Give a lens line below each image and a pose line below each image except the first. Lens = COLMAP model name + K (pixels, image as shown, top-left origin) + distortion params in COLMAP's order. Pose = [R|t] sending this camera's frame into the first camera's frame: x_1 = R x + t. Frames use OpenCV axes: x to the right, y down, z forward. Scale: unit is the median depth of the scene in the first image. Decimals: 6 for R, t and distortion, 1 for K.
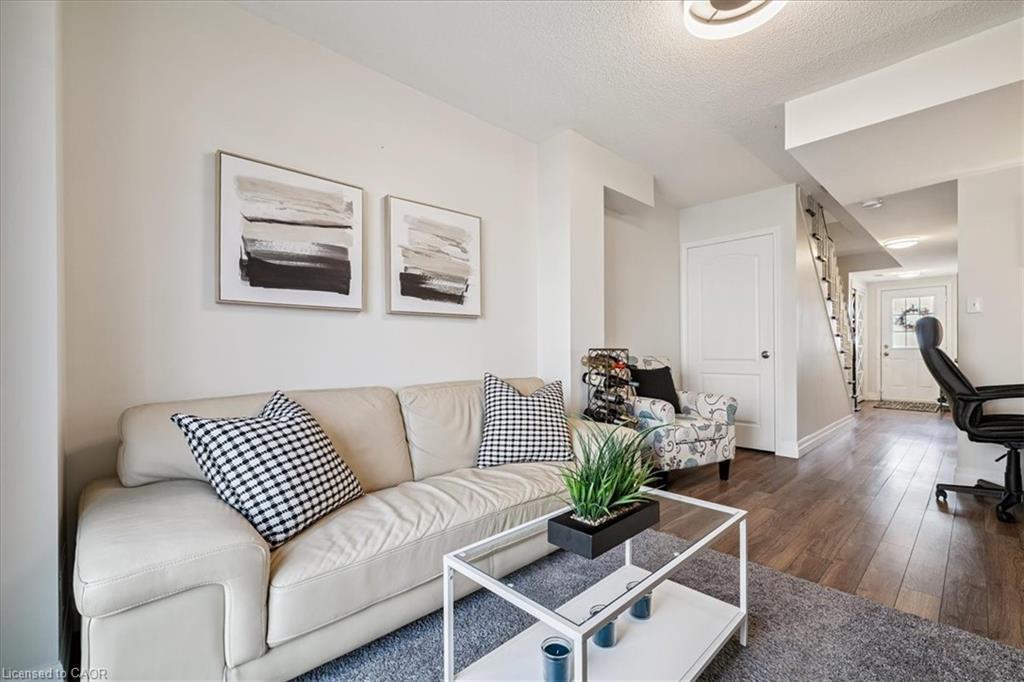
lens RADIAL K [[442.6, 0, 516.3], [0, 442.6, 346.2], [0, 0, 1]] dist [-0.000090, -0.000063]
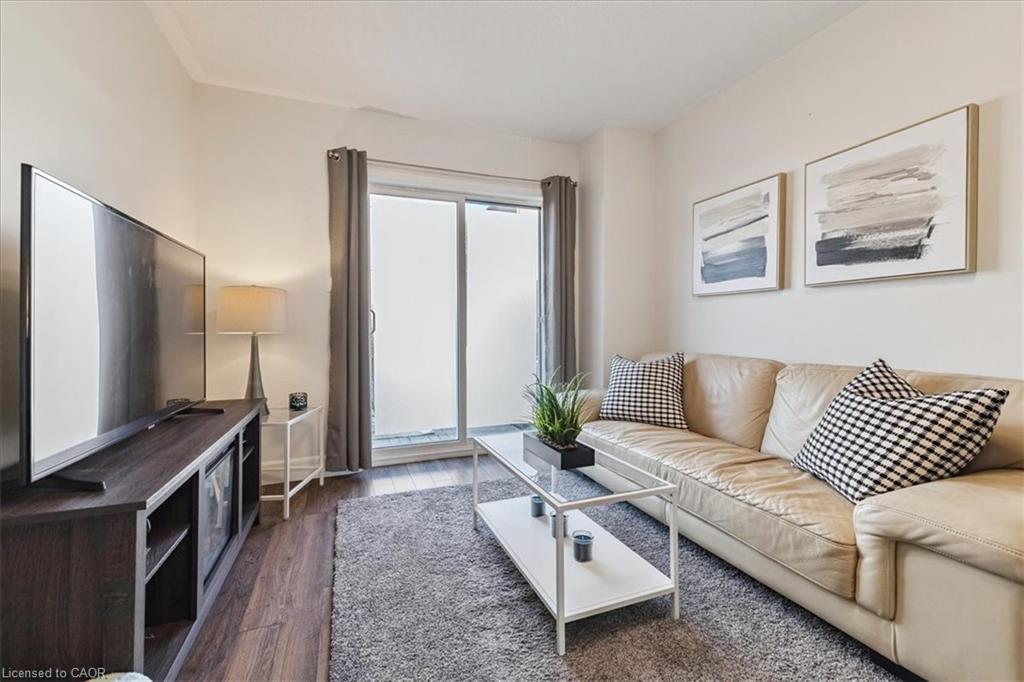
lens RADIAL K [[423.4, 0, 511.7], [0, 423.4, 330.6], [0, 0, 1]] dist [0.000549, 0.000050]
pose [[-0.385936, 0.015748, -0.922391, 0.768865], [0.008966, 0.999871, 0.013319, 0.002003], [0.922482, -0.003130, -0.386027, 0.721419]]
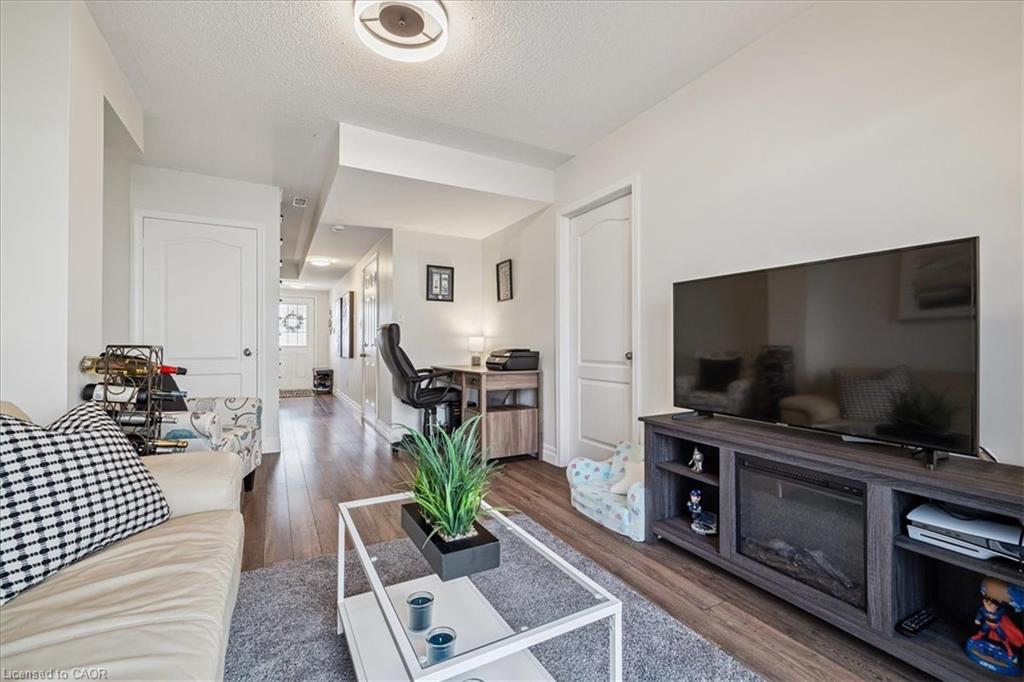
lens RADIAL K [[438.3, 0, 507.8], [0, 438.3, 333.9], [0, 0, 1]] dist [0.000073, -0.000039]
pose [[0.263240, 0.029753, 0.964271, -0.346104], [-0.007032, 0.999557, -0.028922, 0.004390], [-0.964705, 0.000833, 0.263333, 0.338339]]
